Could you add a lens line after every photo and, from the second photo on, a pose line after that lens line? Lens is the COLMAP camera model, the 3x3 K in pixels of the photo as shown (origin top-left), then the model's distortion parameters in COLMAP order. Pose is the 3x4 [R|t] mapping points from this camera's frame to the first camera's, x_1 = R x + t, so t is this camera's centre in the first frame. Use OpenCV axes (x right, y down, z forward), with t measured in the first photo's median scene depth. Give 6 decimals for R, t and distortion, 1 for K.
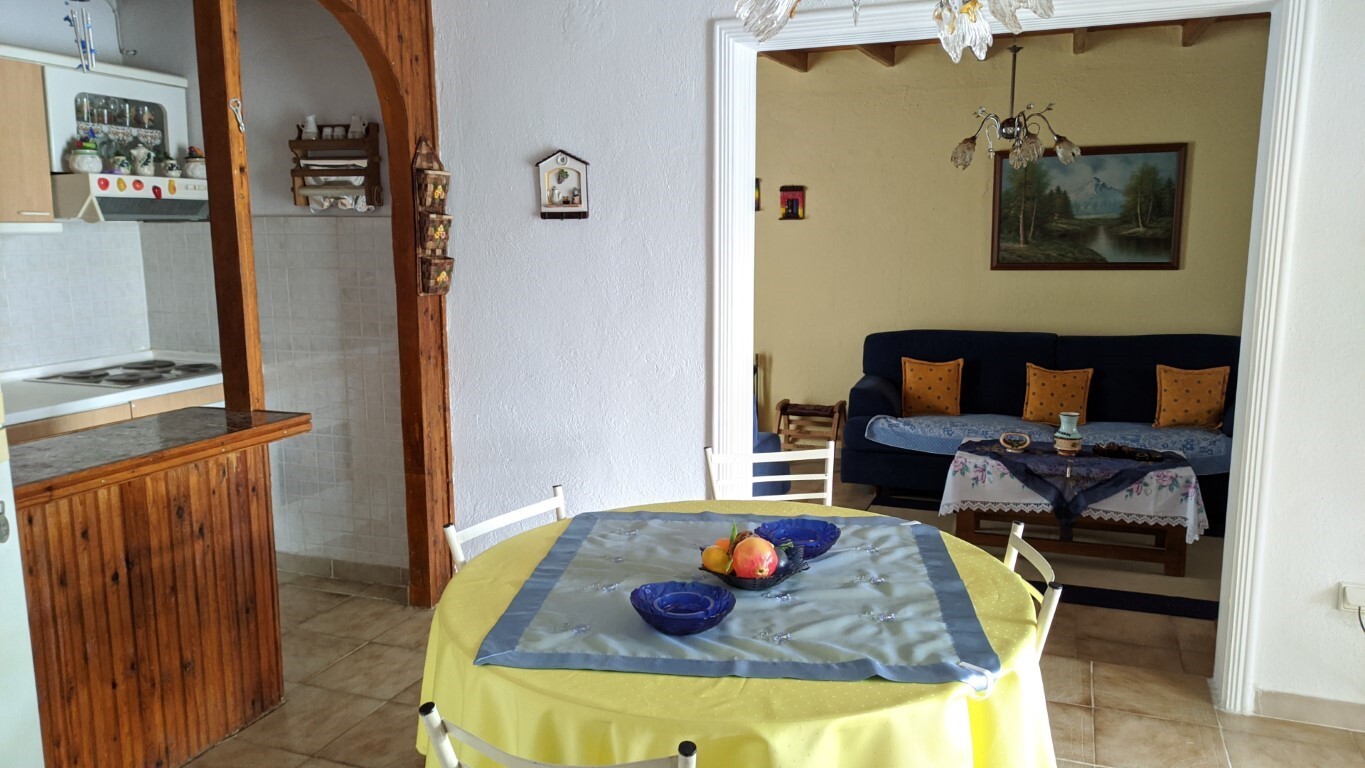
lens RADIAL K [[1013.5, 0, 688.2], [0, 1013.5, 382.3], [0, 0, 1]] dist [0.047378, -0.024630]
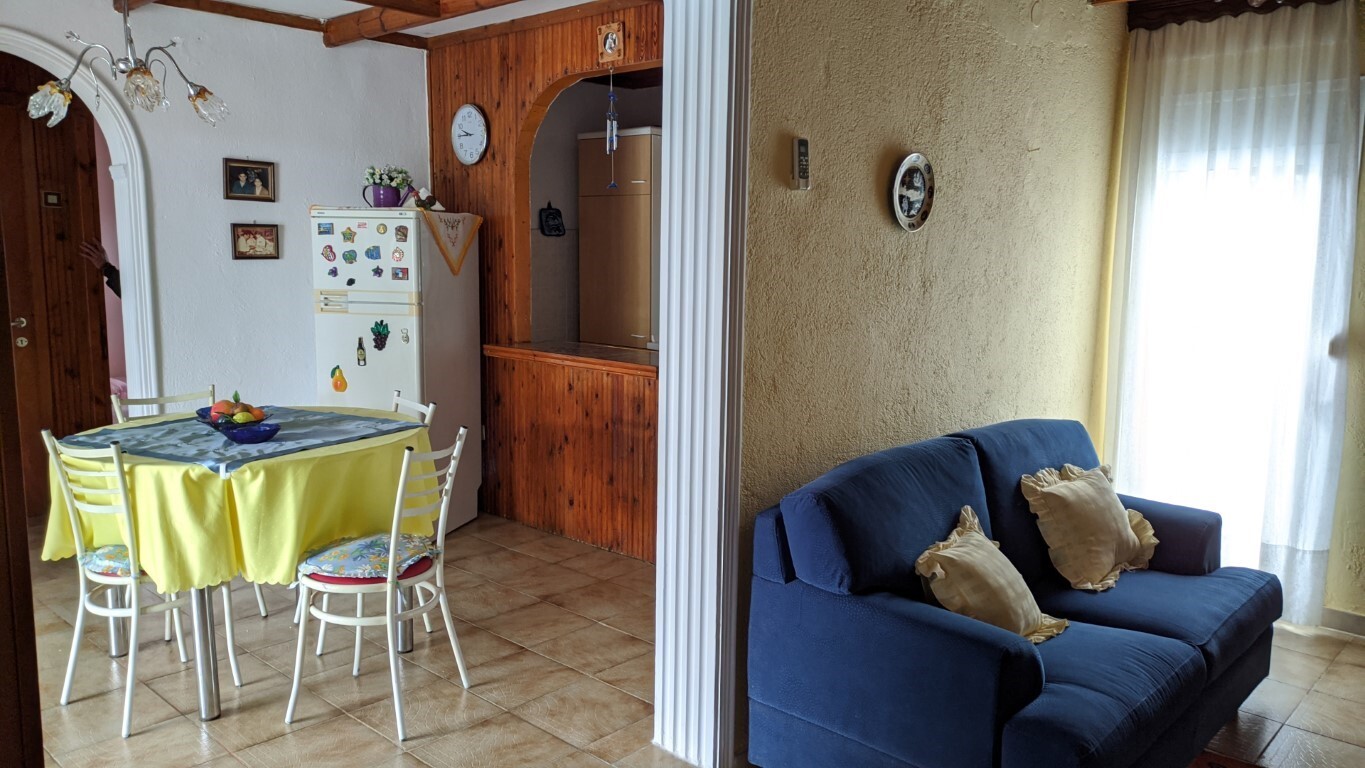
lens RADIAL K [[1013.5, 0, 683.8], [0, 1013.5, 383.1], [0, 0, 1]] dist [0.047378, -0.024630]
pose [[-0.388876, 0.125425, -0.912712, 0.735081], [-0.153623, 0.967992, 0.198475, -0.188766], [0.908392, 0.217395, -0.357161, 1.246127]]
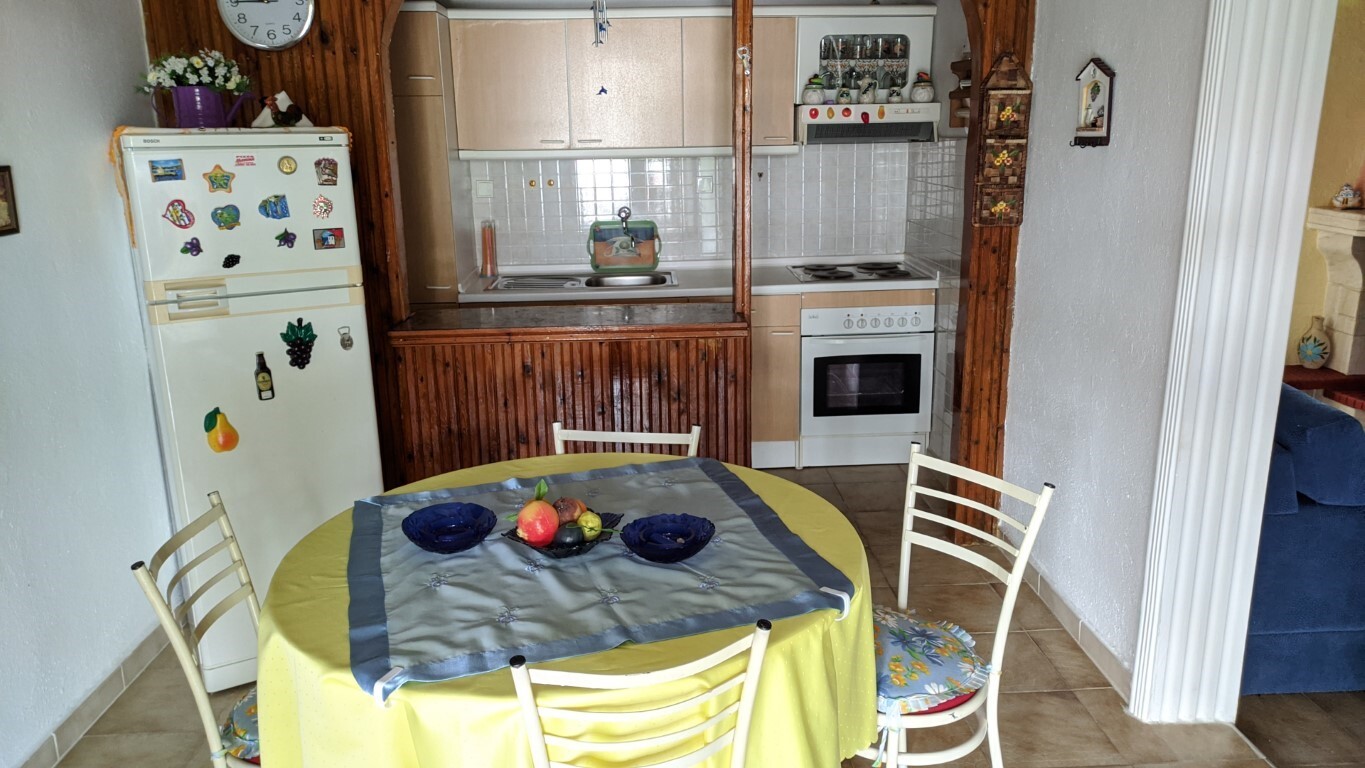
lens RADIAL K [[1013.5, 0, 687.2], [0, 1013.5, 387.3], [0, 0, 1]] dist [0.047378, -0.024630]
pose [[0.385669, 0.227233, -0.894217, 0.522731], [-0.127571, 0.973021, 0.192238, -0.088514], [0.913775, 0.039935, 0.404253, 0.382103]]
